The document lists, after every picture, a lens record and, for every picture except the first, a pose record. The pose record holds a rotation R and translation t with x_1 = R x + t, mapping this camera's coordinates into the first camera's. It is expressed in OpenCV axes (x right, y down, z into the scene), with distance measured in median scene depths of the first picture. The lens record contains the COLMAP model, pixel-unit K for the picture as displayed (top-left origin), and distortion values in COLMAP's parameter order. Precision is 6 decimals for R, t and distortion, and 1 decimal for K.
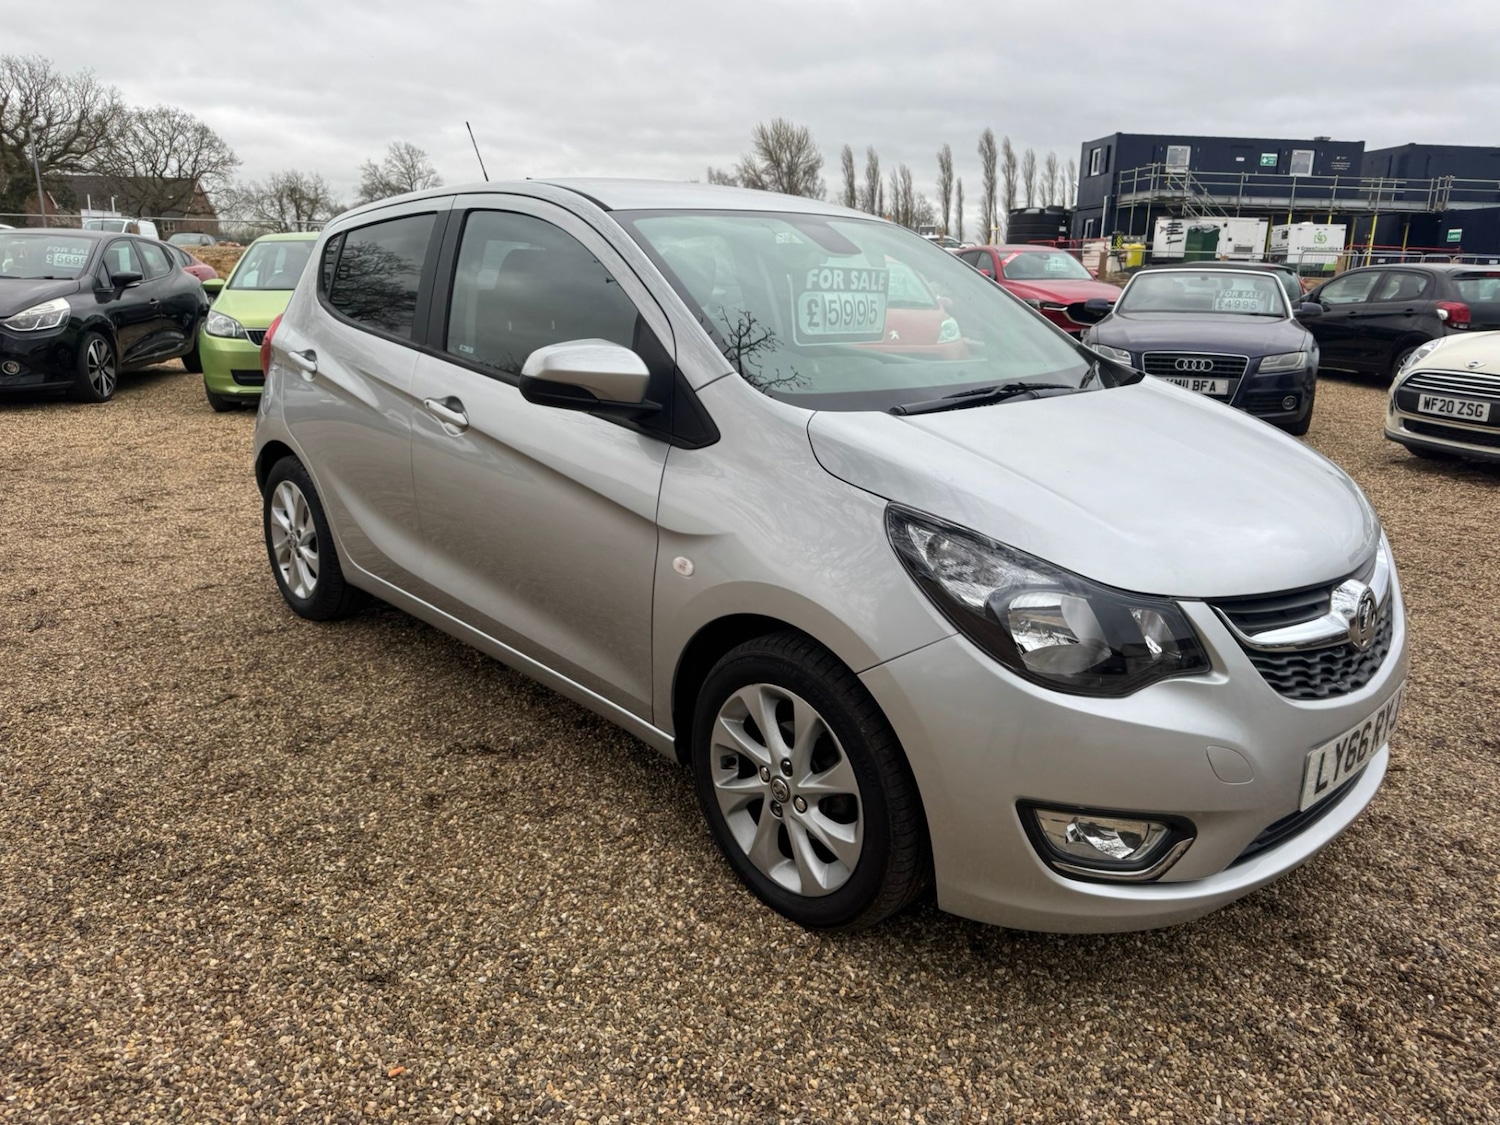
lens RADIAL K [[1111.0, 0, 753.7], [0, 1111.0, 556.7], [0, 0, 1]] dist [0.006354, -0.005461]
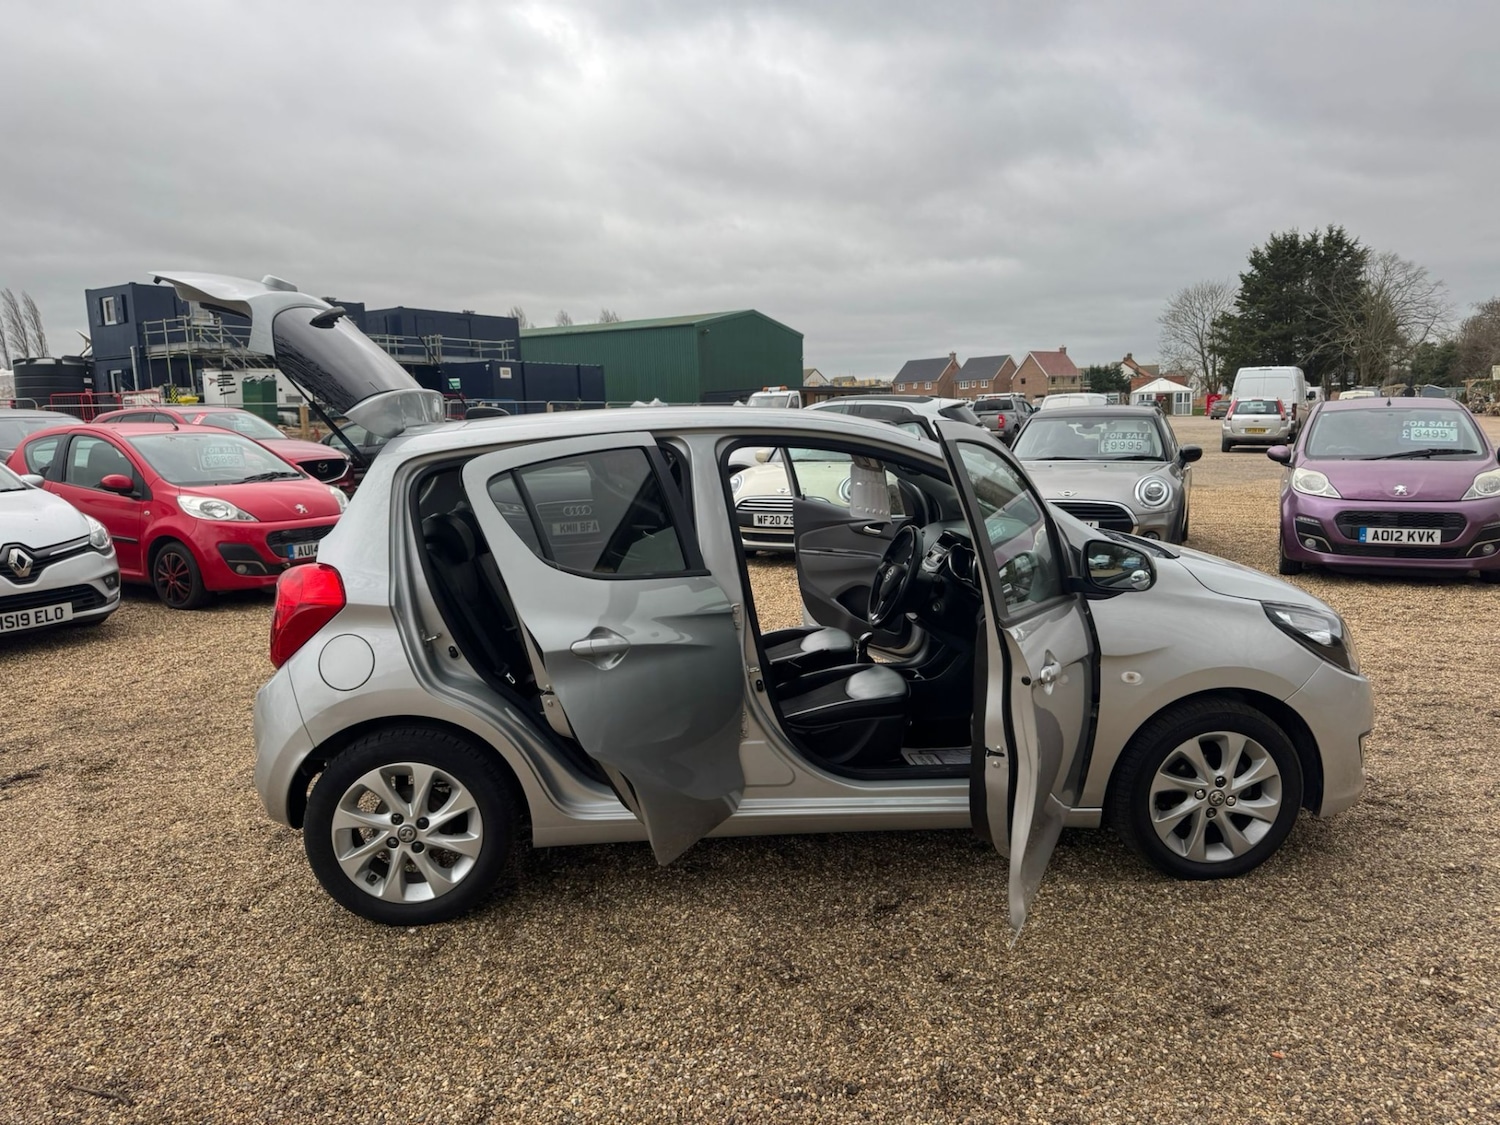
lens RADIAL K [[1111.0, 0, 753.7], [0, 1111.0, 556.7], [0, 0, 1]] dist [0.006354, -0.005461]
pose [[0.638964, -0.128414, 0.758442, -0.834170], [0.219047, 0.975522, -0.019372, -0.138745], [-0.737389, 0.178512, 0.651452, 0.209352]]
